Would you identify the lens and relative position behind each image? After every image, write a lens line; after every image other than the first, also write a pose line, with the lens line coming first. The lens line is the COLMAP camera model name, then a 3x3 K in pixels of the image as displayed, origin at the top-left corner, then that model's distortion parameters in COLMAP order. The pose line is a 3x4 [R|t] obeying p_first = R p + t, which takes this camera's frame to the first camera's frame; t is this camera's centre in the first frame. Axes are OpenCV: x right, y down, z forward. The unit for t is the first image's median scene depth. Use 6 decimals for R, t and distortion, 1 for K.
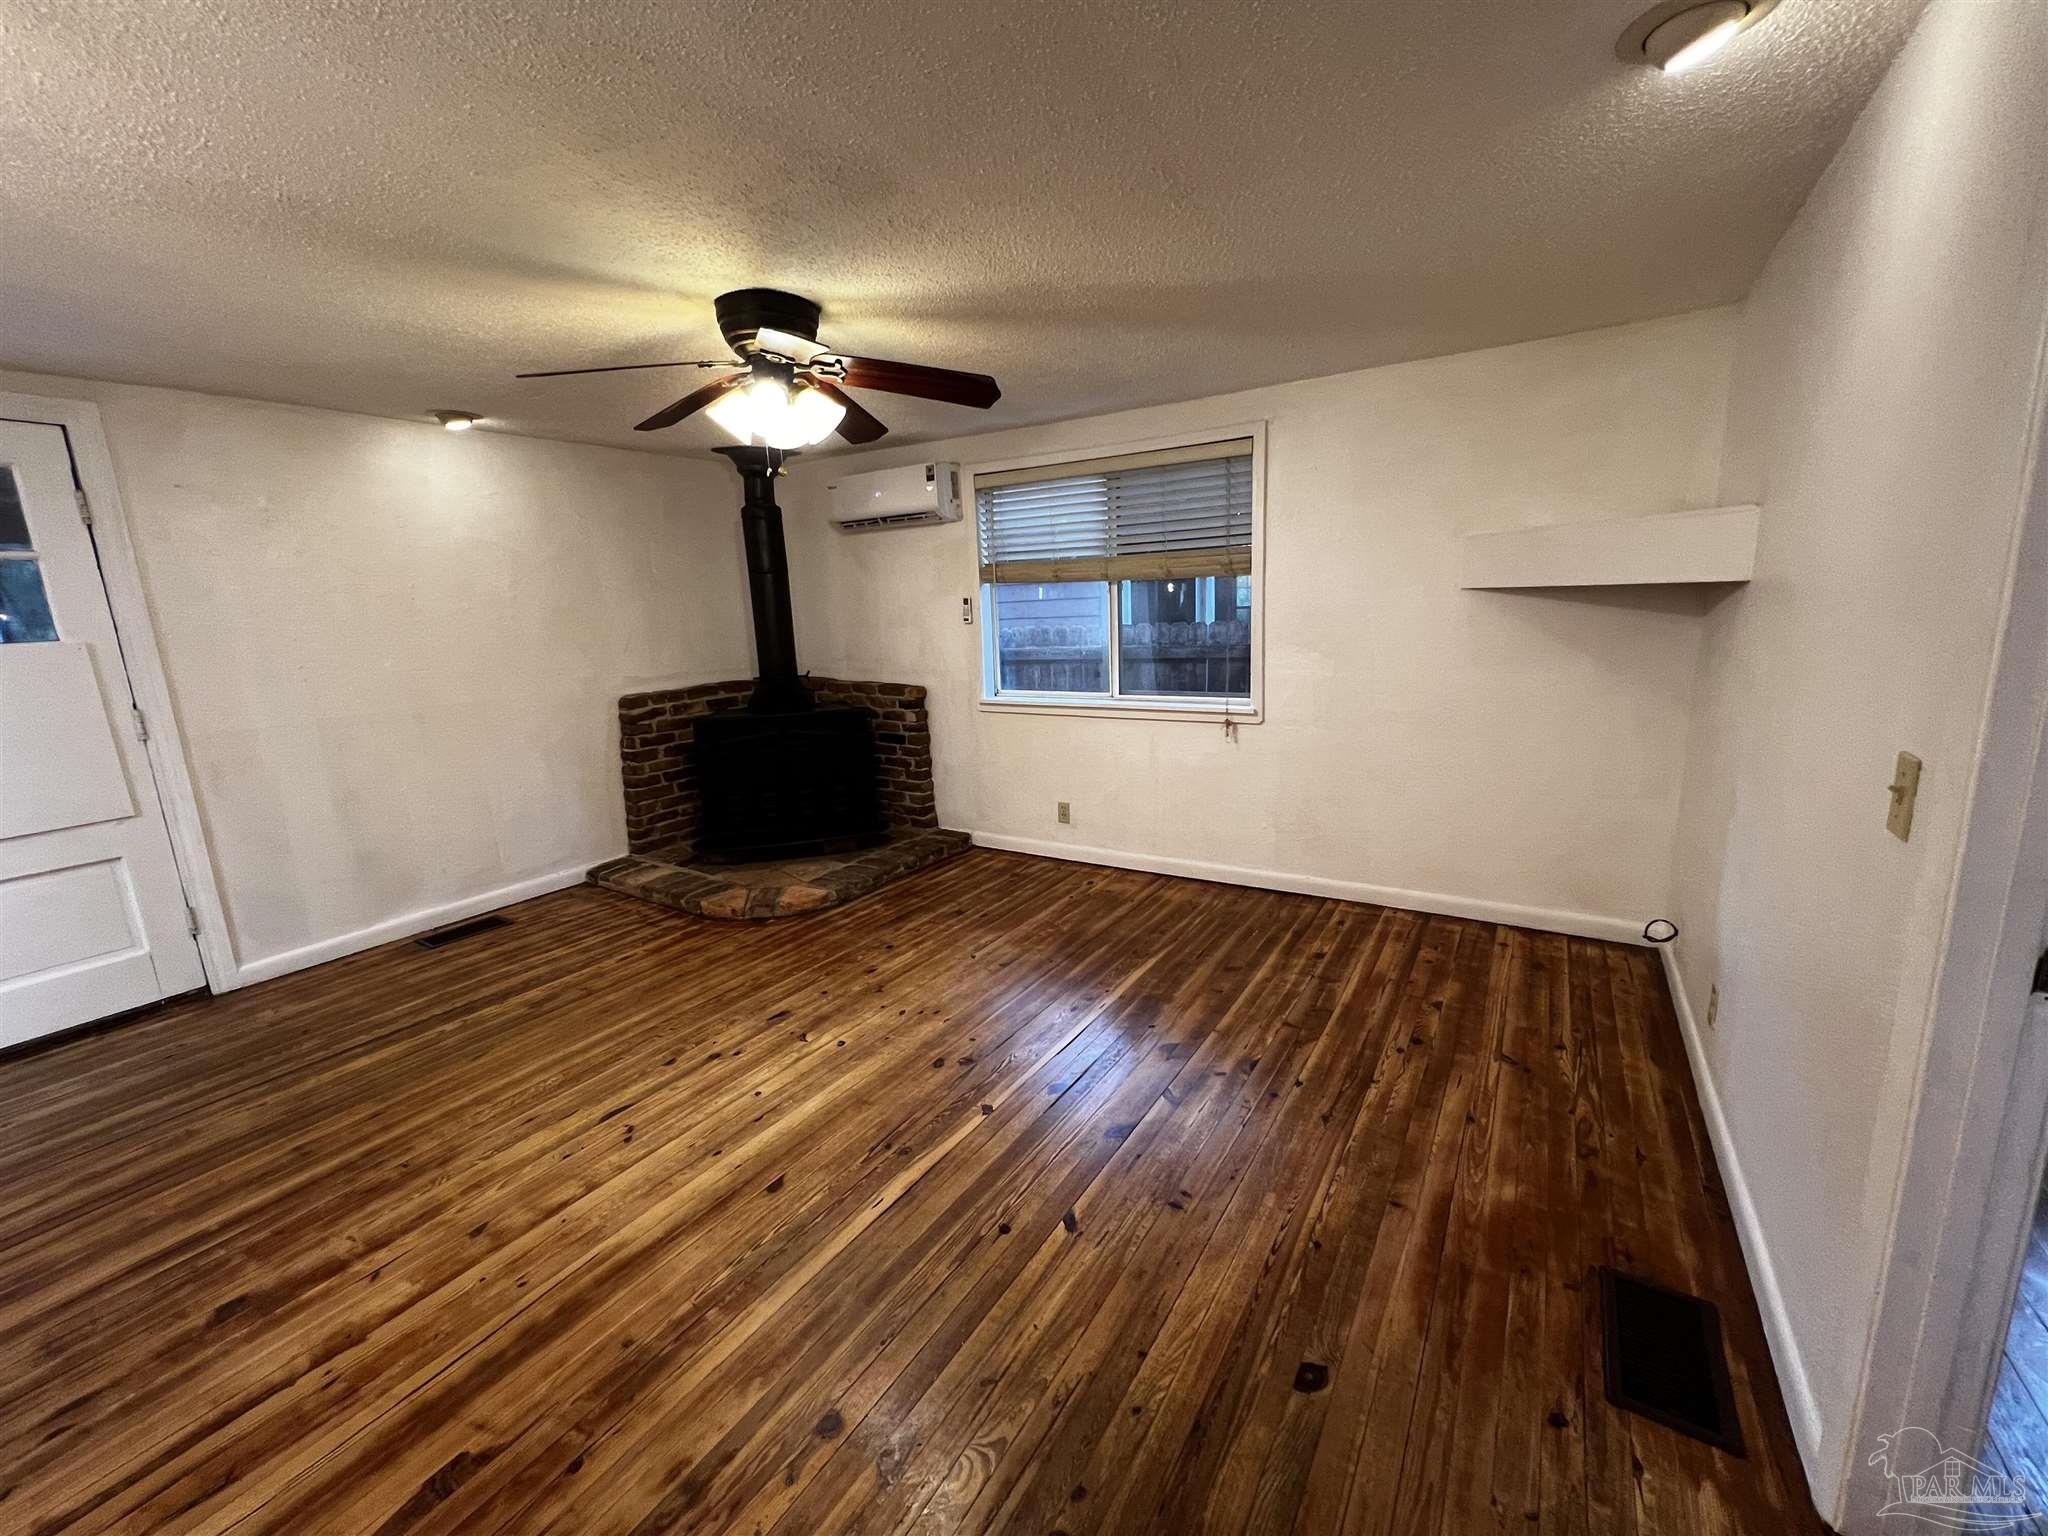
lens RADIAL K [[825.1, 0, 1027.5], [0, 825.1, 769.7], [0, 0, 1]] dist [-0.003282, 0.001080]
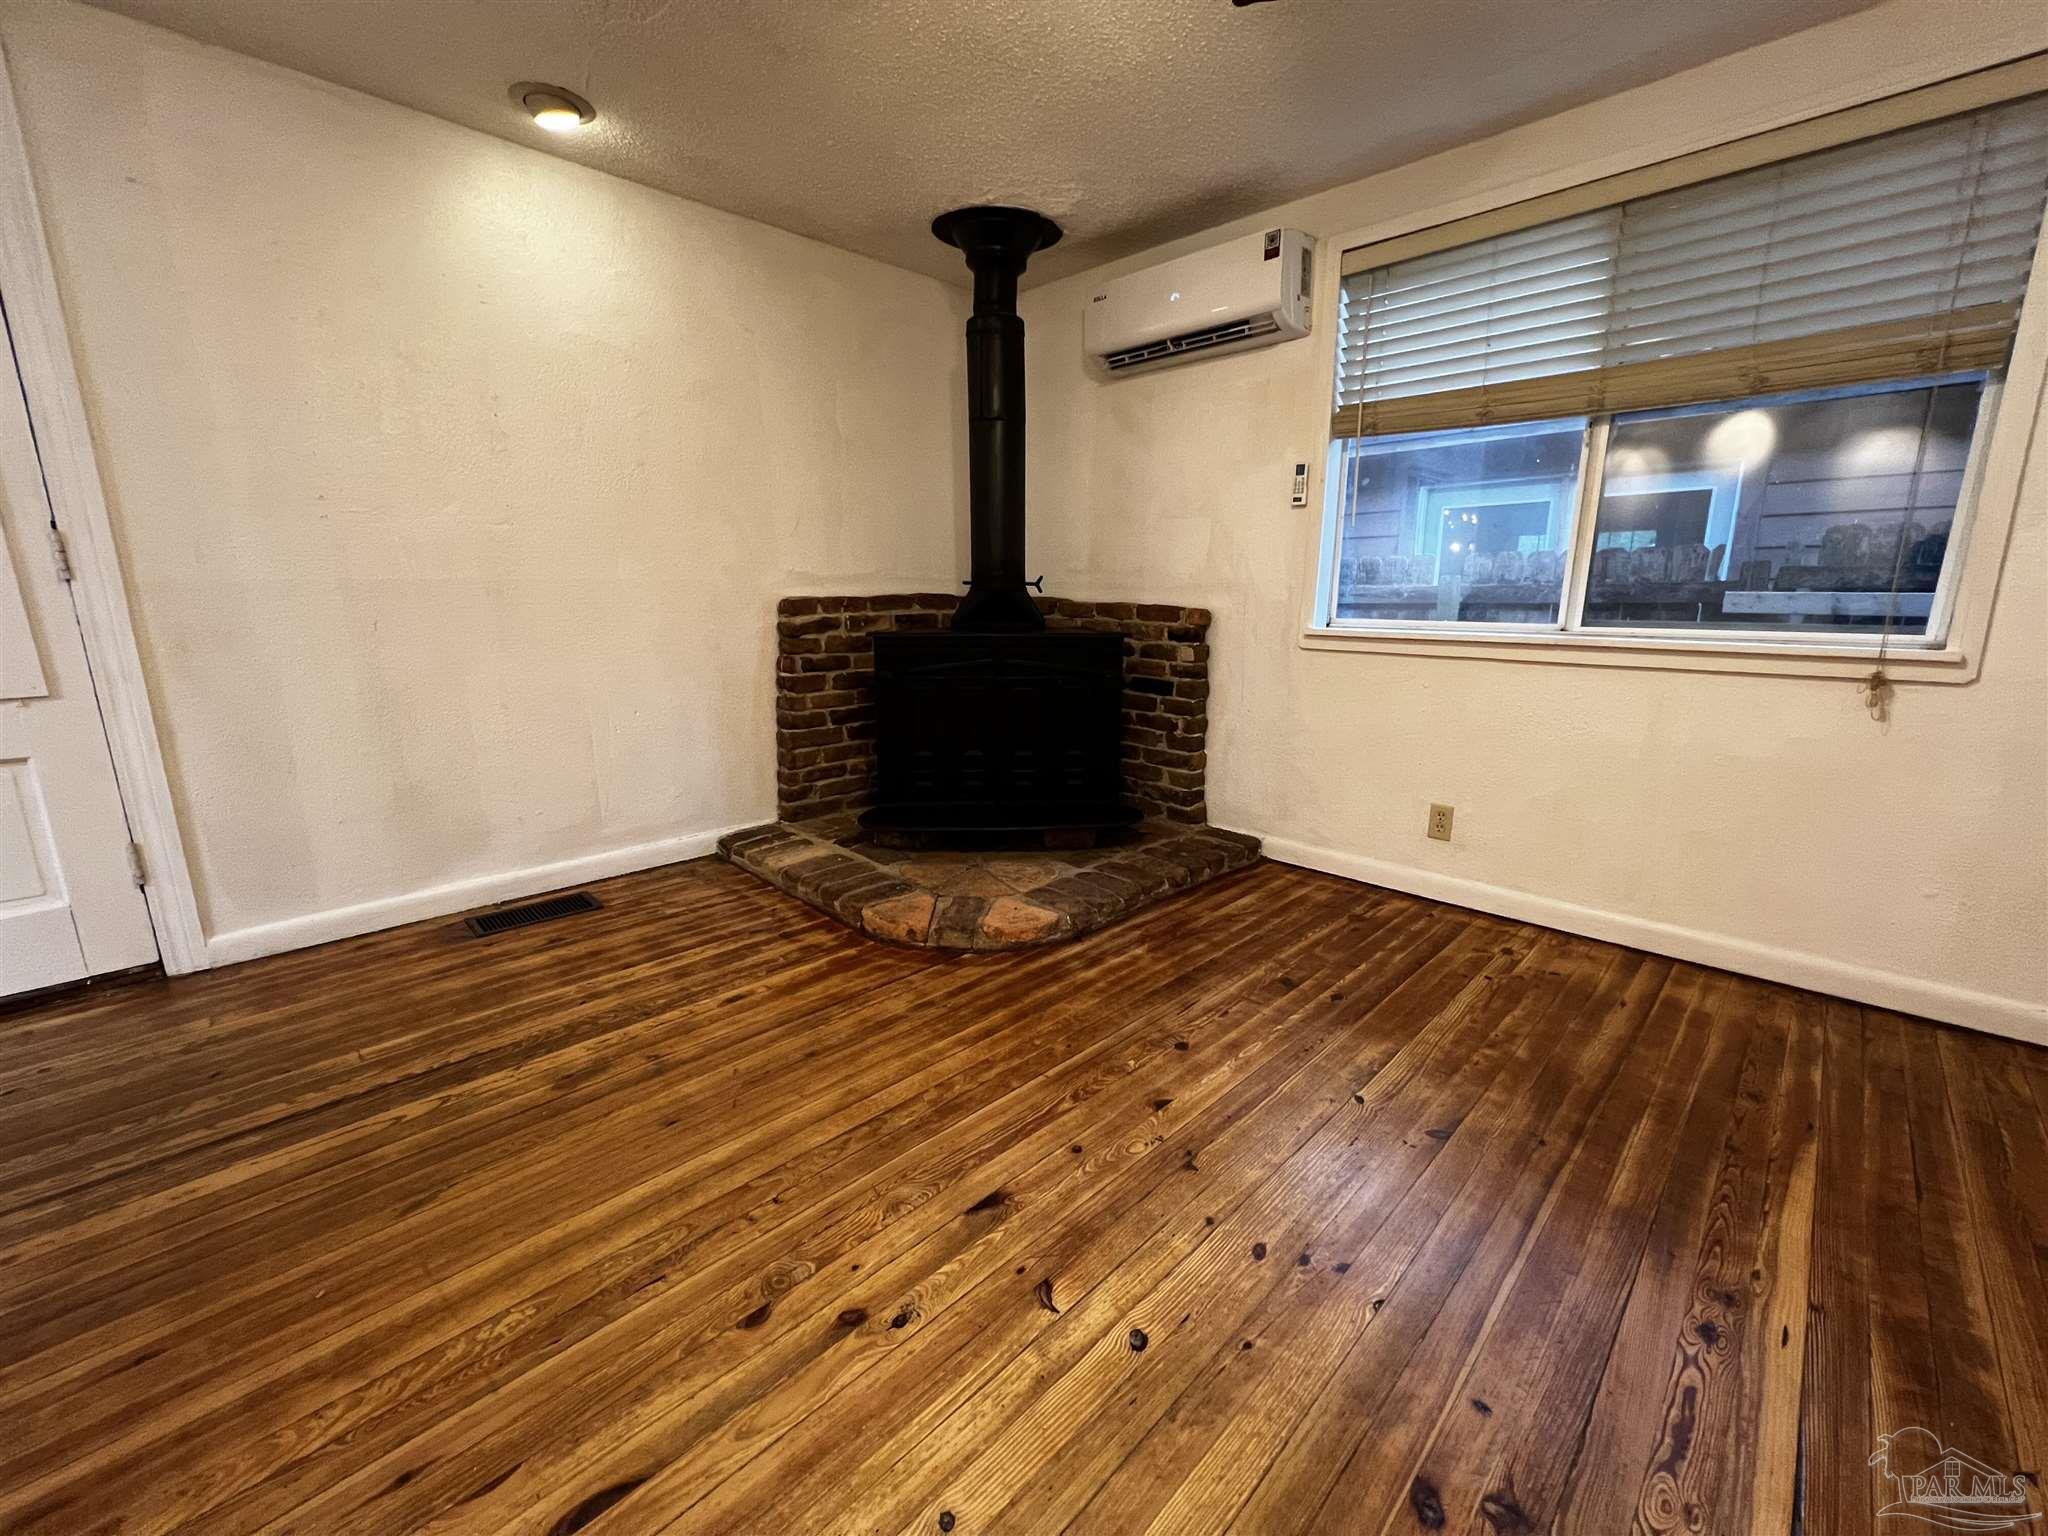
lens RADIAL K [[825.1, 0, 1024.8], [0, 825.1, 769.8], [0, 0, 1]] dist [-0.003282, 0.001080]
pose [[0.975166, 0.084984, -0.204523, -0.158494], [-0.081436, 0.996347, 0.025720, 0.027558], [0.205961, -0.008426, 0.978524, 0.417481]]
